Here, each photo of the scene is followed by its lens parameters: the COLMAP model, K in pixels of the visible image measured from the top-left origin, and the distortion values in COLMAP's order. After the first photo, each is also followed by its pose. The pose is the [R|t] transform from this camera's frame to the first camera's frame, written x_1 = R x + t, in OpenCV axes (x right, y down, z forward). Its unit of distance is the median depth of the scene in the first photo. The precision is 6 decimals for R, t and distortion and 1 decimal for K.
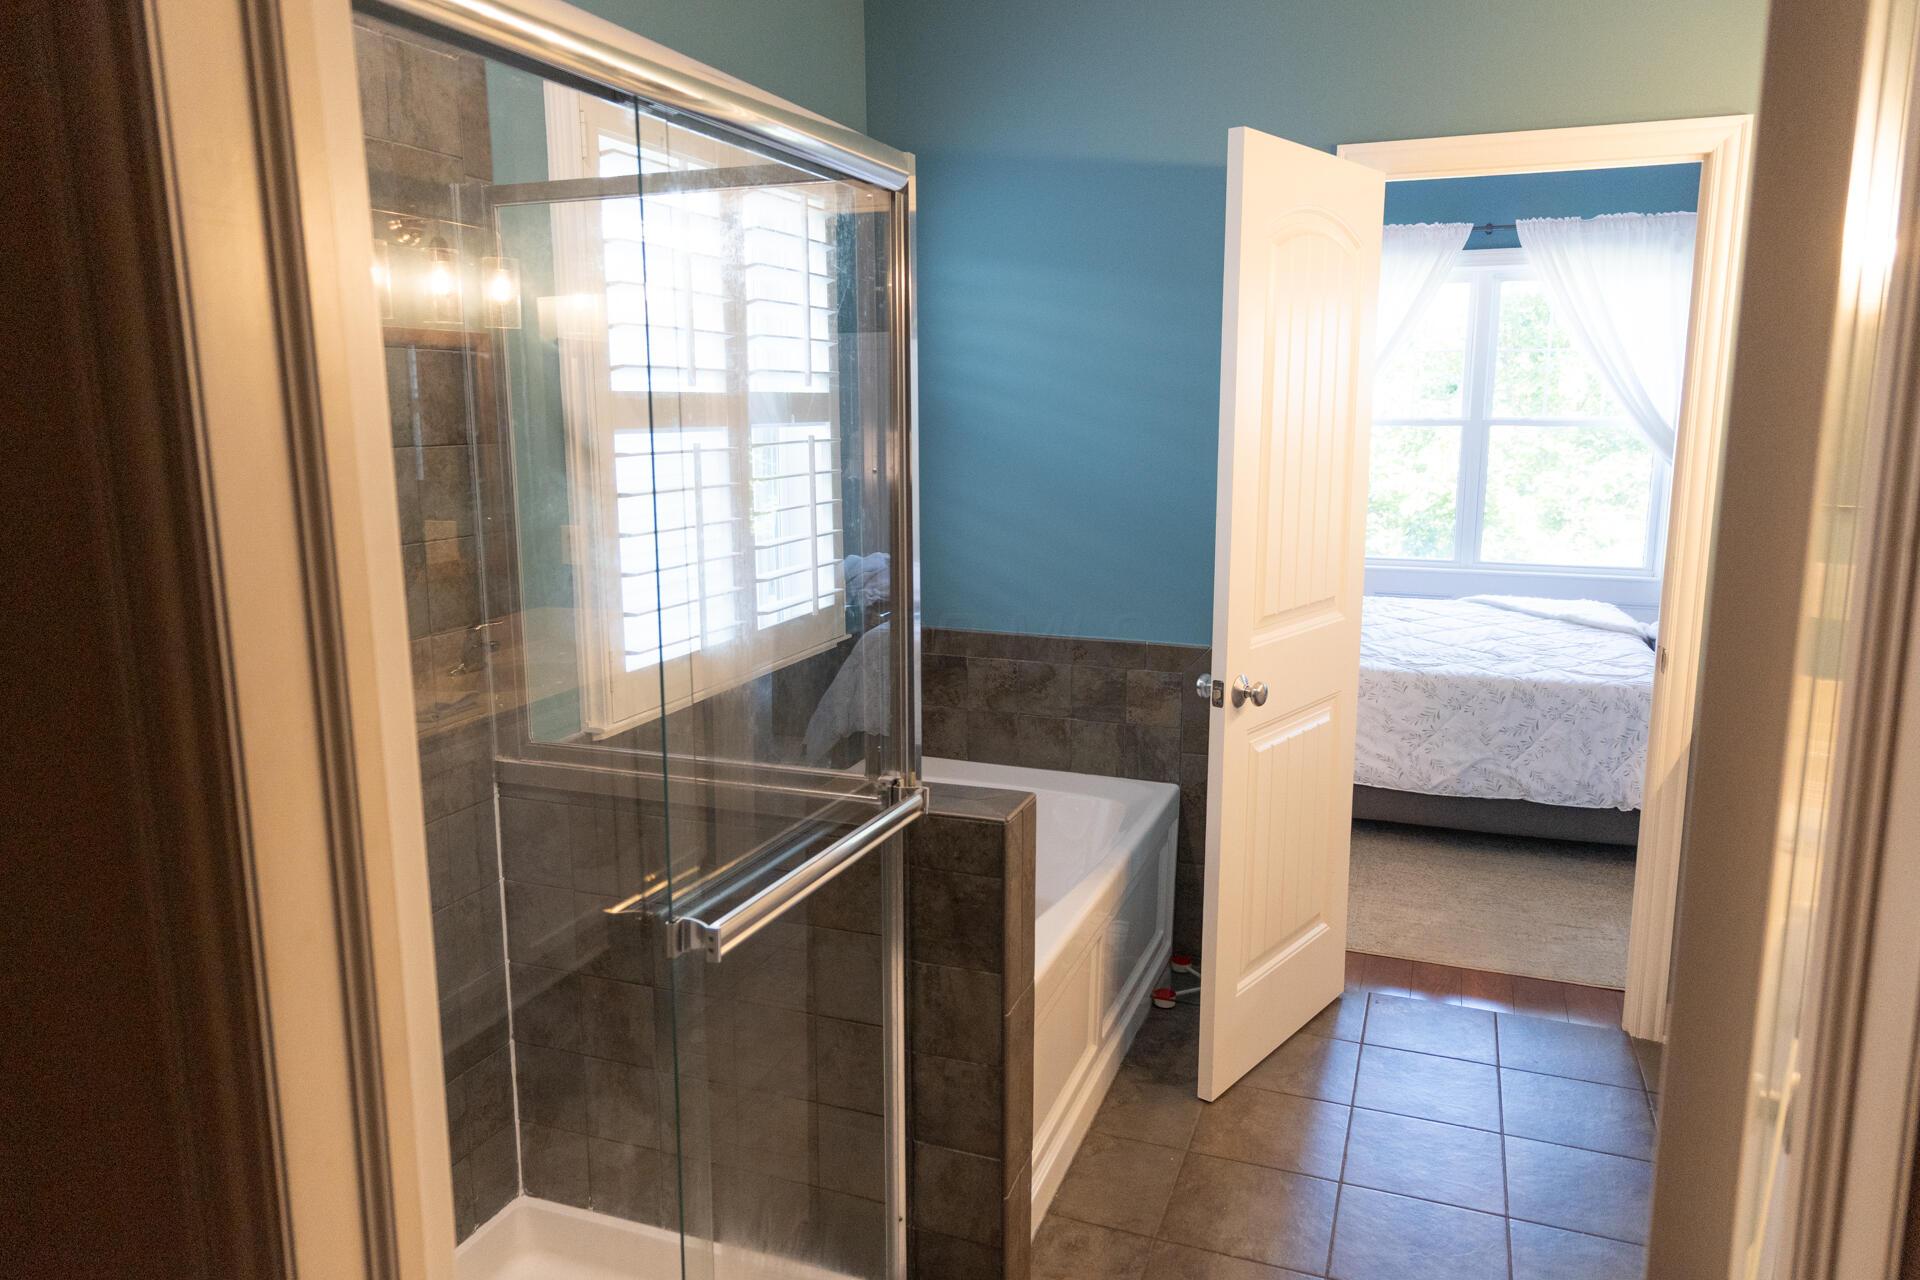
lens RADIAL K [[1308.5, 0, 963.5], [0, 1308.5, 646.3], [0, 0, 1]] dist [0.008739, -0.000666]
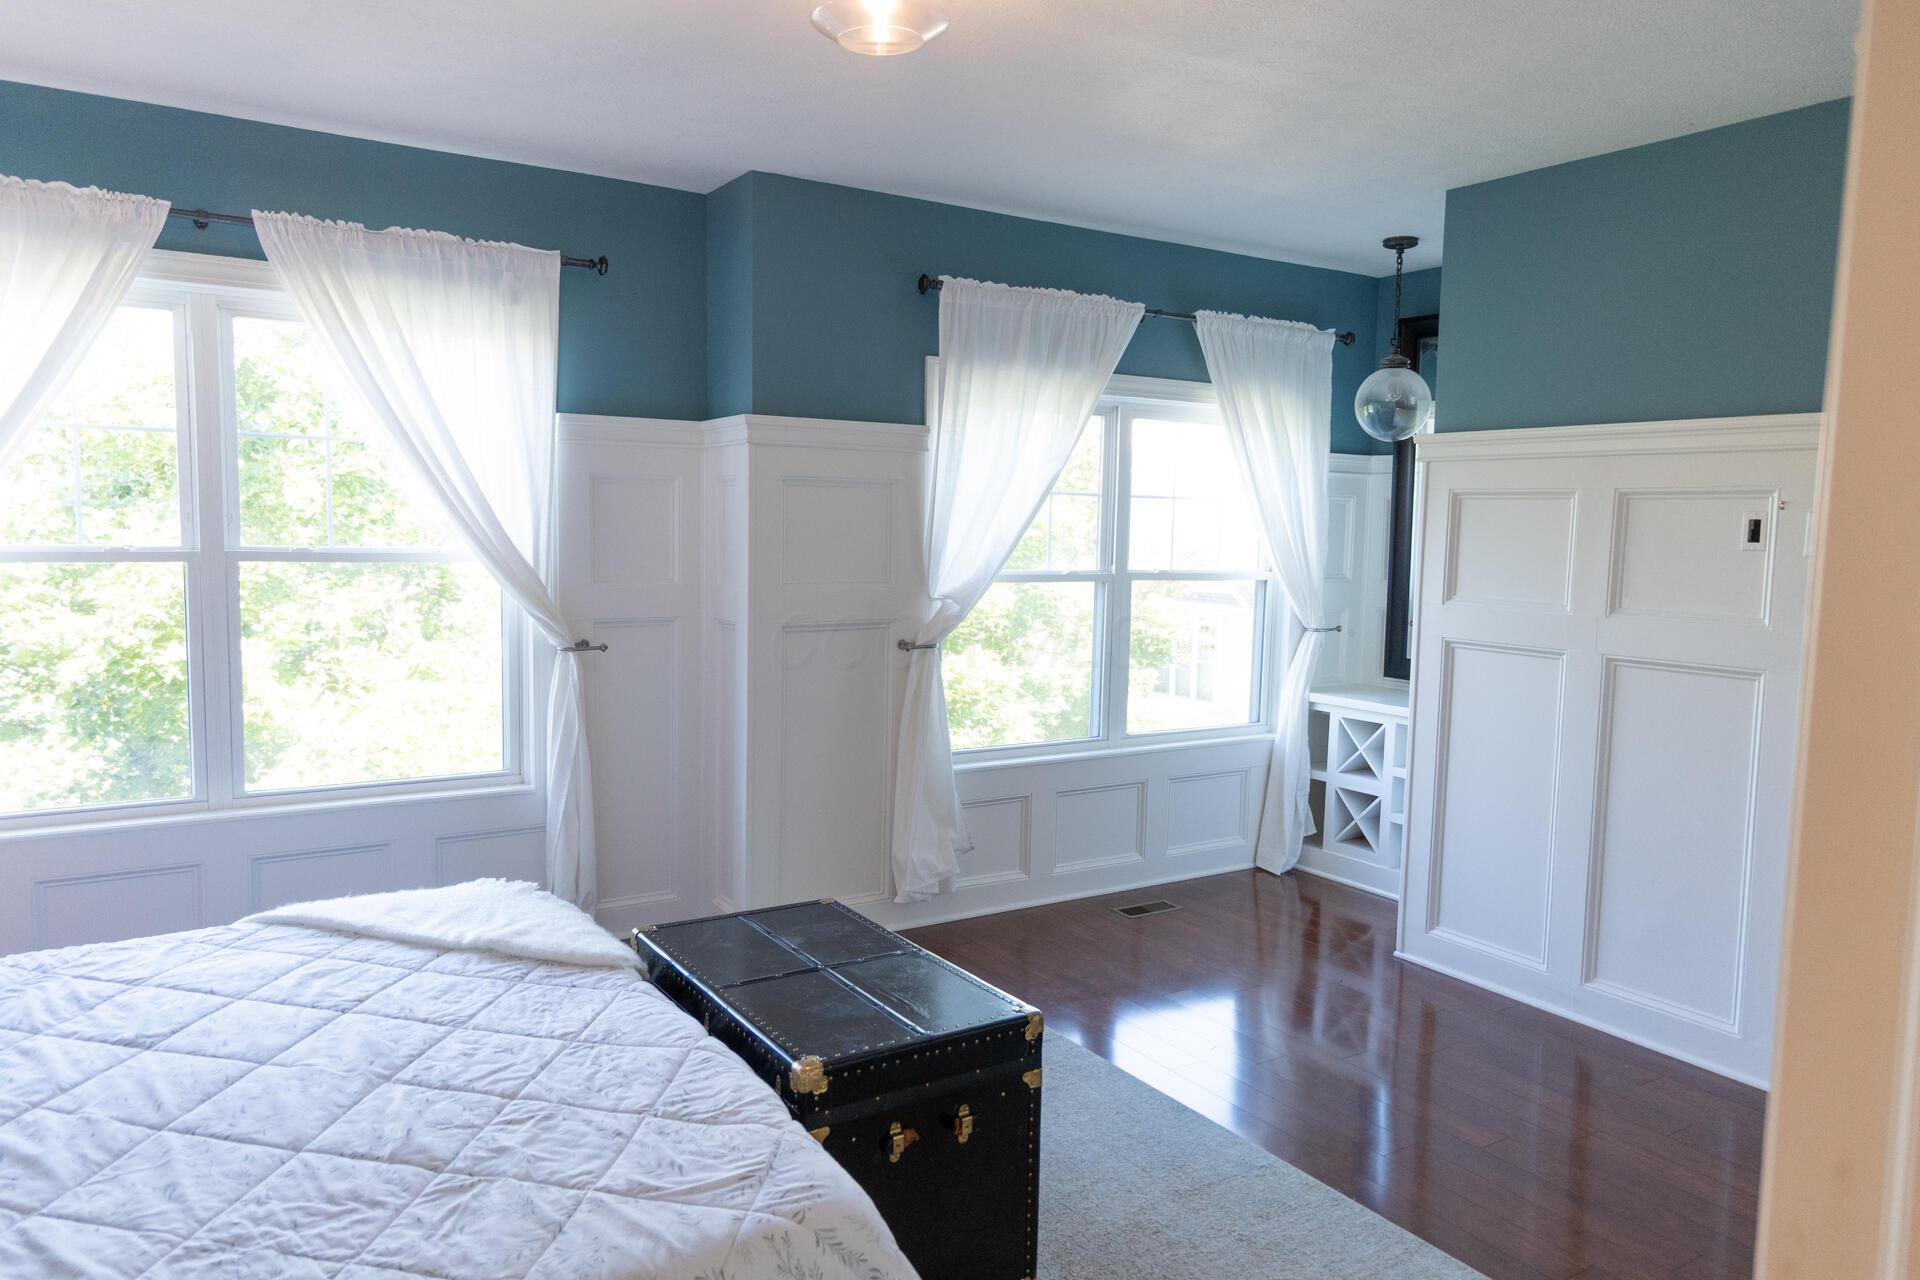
lens RADIAL K [[1308.5, 0, 972.4], [0, 1308.5, 646.2], [0, 0, 1]] dist [0.008739, -0.000666]
pose [[0.590713, -0.061105, 0.804564, 0.131022], [0.123949, 0.992165, -0.015651, -0.085723], [-0.797304, 0.108970, 0.593659, 0.420989]]
